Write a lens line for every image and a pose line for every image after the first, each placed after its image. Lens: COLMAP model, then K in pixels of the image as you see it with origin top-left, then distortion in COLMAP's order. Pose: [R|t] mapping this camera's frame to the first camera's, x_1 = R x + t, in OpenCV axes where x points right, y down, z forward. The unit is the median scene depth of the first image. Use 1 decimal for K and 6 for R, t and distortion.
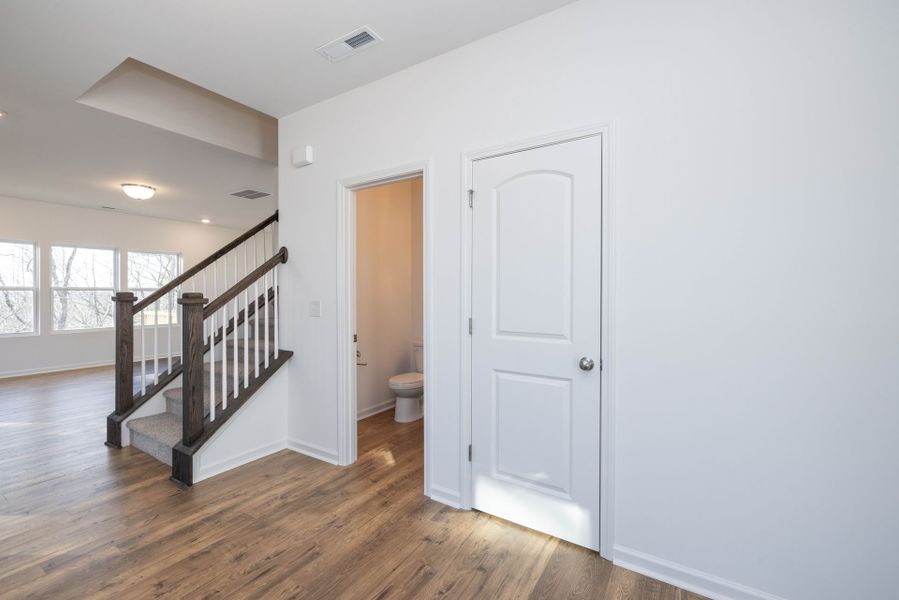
lens RADIAL K [[373.9, 0, 449.7], [0, 373.9, 297.3], [0, 0, 1]] dist [0.000204, -0.000142]
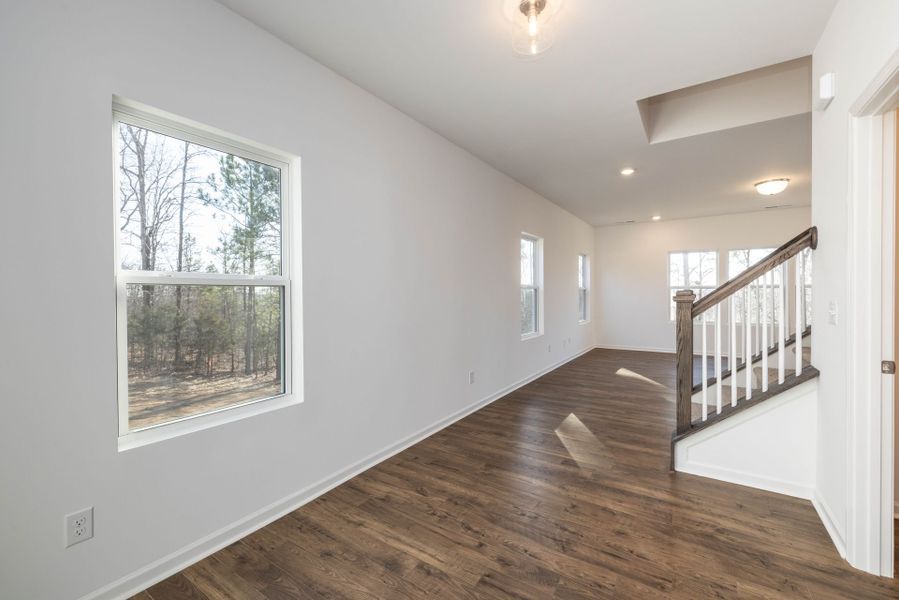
lens RADIAL K [[373.9, 0, 449.7], [0, 373.9, 297.3], [0, 0, 1]] dist [0.000204, -0.000142]
pose [[-0.006178, 0.014313, -0.999878, 0.403351], [-0.004832, 0.999885, 0.014343, -0.005205], [0.999969, 0.004920, -0.006108, 0.389784]]
